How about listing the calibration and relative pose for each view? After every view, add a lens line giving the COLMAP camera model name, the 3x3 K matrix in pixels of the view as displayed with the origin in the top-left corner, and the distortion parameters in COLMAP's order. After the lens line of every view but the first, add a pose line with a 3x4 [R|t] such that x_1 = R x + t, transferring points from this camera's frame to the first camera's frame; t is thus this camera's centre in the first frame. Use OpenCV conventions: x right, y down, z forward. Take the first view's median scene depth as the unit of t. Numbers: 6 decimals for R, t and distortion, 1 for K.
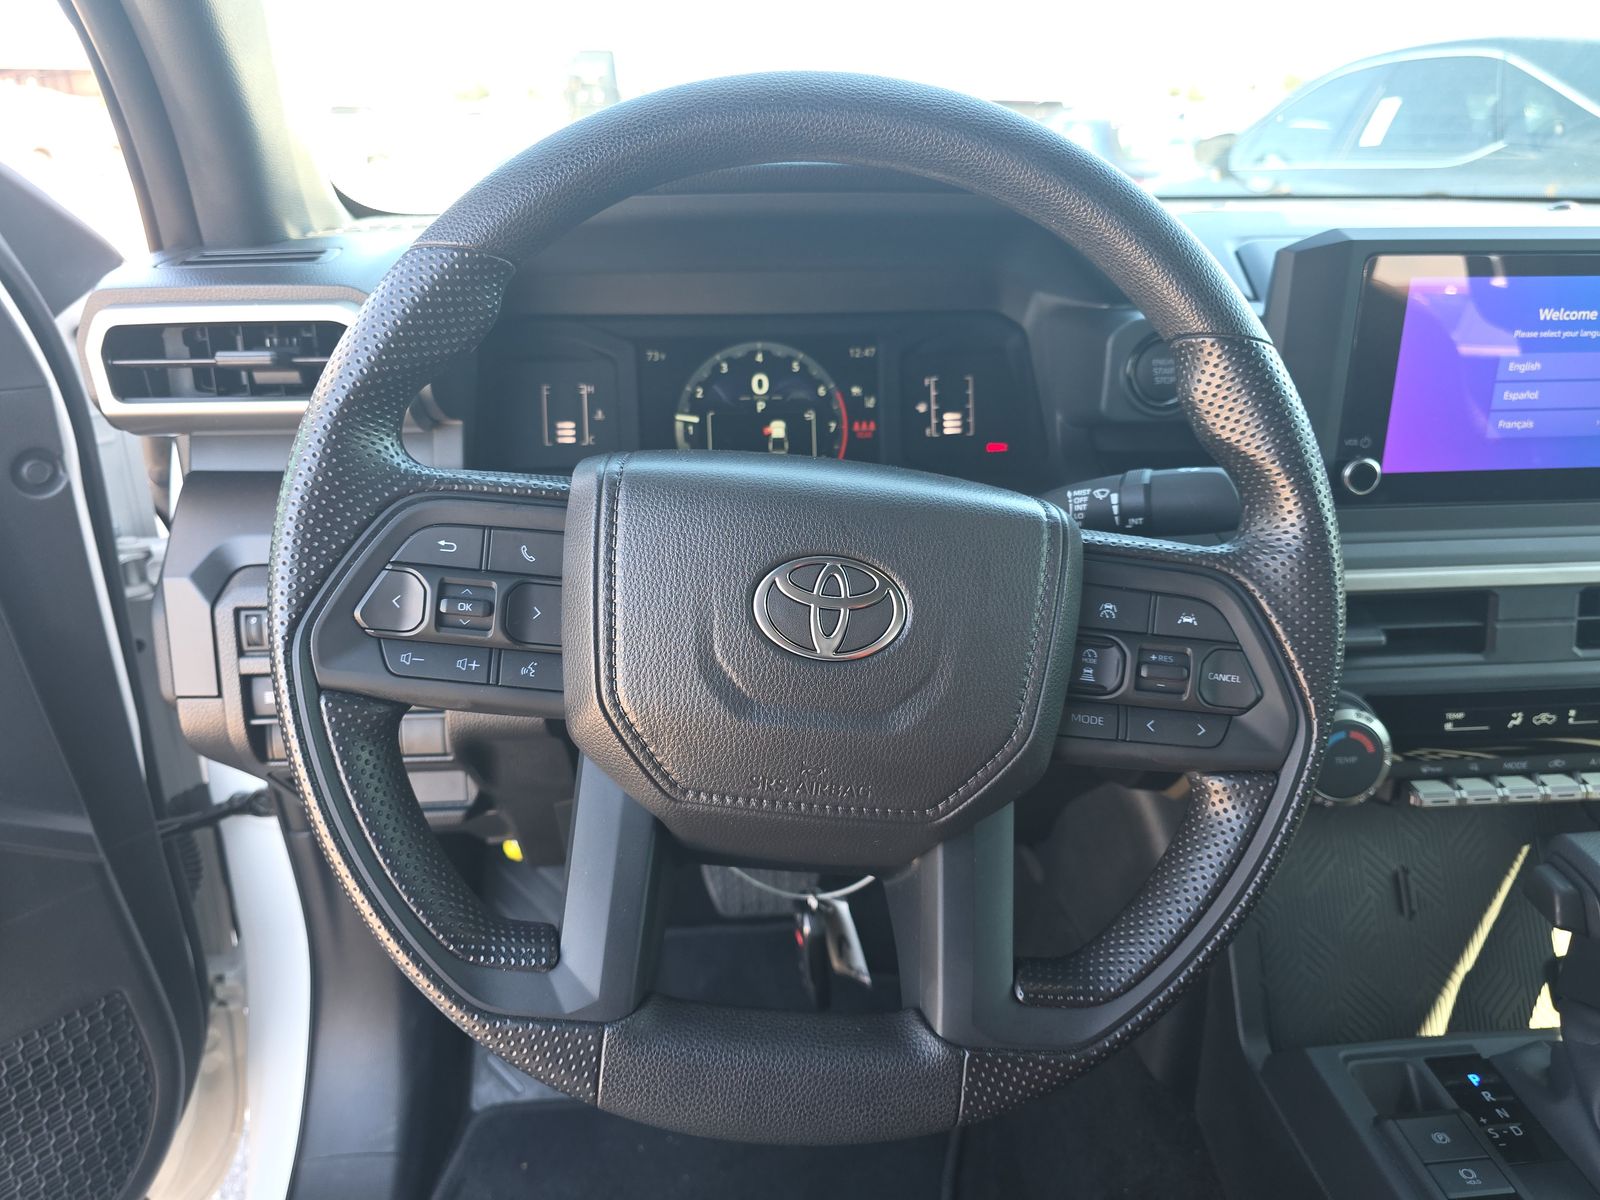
lens RADIAL K [[1122.5, 0, 867.2], [0, 1122.5, 598.1], [0, 0, 1]] dist [-0.000773, -0.000011]
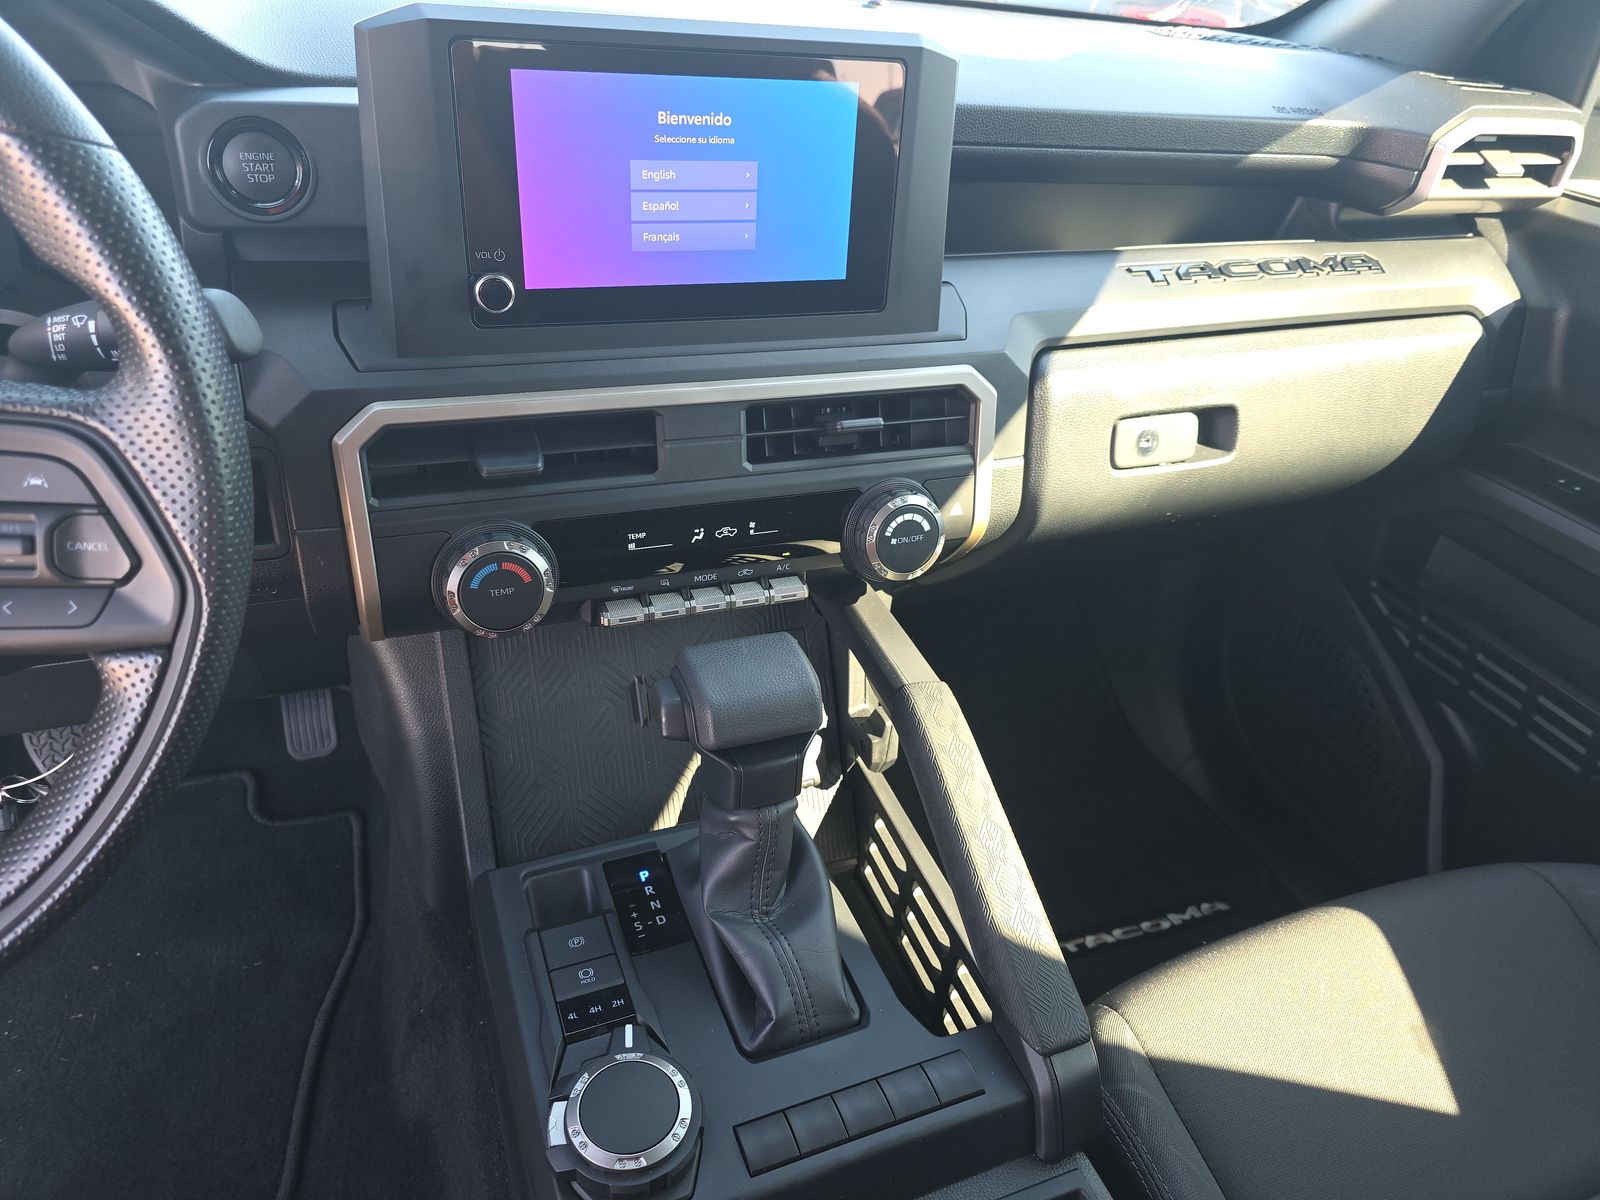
lens RADIAL K [[1087.0, 0, 800.0], [0, 1087.0, 600.0], [0, 0, 1]] dist [0.011987, -0.004147]
pose [[0.950650, -0.089985, 0.296929, 0.379202], [0.034622, 0.981808, 0.186694, -0.017432], [-0.308327, -0.167200, 0.936471, 0.023603]]
